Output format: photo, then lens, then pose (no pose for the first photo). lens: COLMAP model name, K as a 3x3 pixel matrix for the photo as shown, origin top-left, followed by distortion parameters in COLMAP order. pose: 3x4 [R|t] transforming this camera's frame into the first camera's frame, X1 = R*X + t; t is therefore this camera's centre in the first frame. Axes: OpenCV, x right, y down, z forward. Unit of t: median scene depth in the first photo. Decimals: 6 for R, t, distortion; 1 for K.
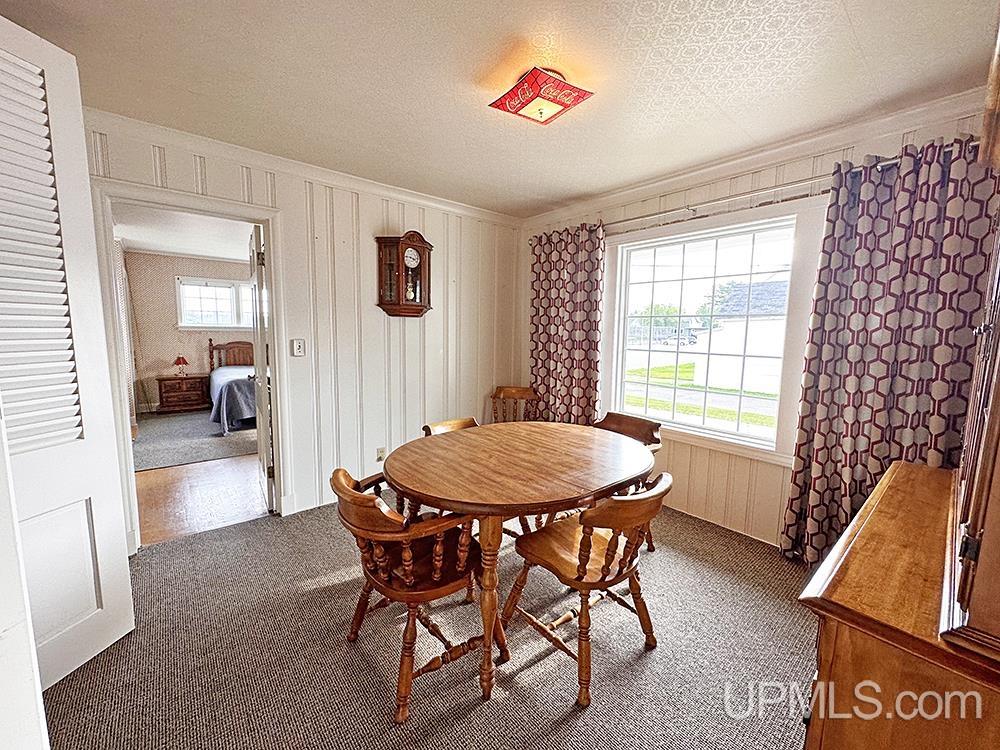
lens RADIAL K [[399.1, 0, 500.1], [0, 399.1, 374.1], [0, 0, 1]] dist [-0.000999, -0.000048]
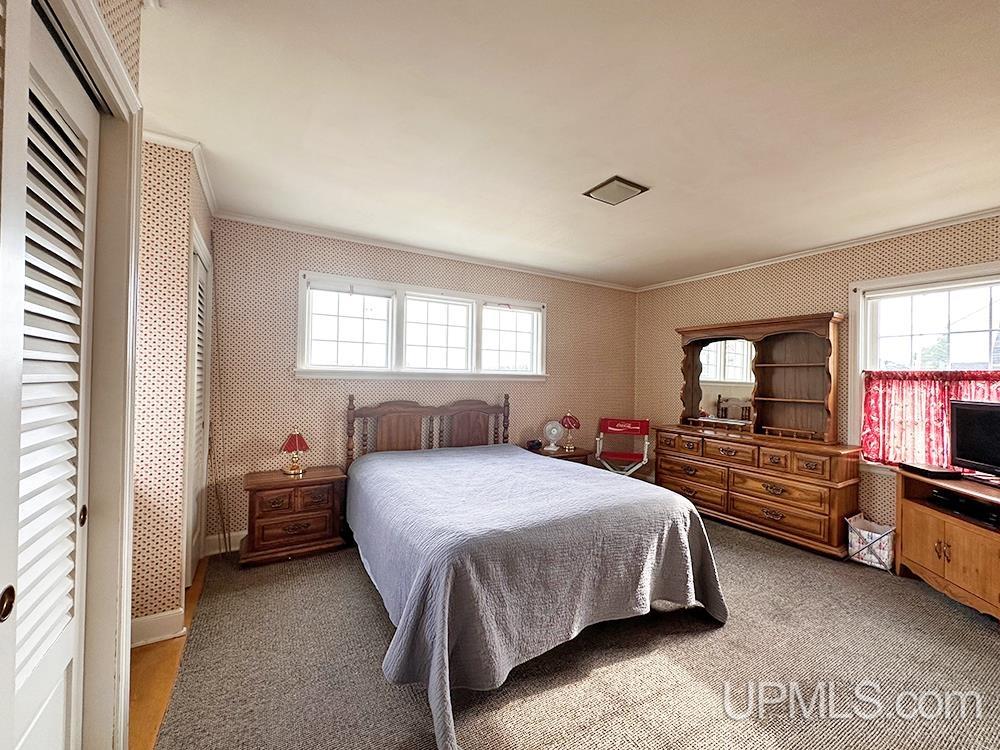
lens RADIAL K [[399.1, 0, 499.1], [0, 399.1, 375.1], [0, 0, 1]] dist [-0.000999, -0.000048]
pose [[0.986541, 0.002539, -0.163492, -0.480785], [-0.021971, 0.992870, -0.117157, -0.062057], [0.162029, 0.119173, 0.979563, 0.561081]]
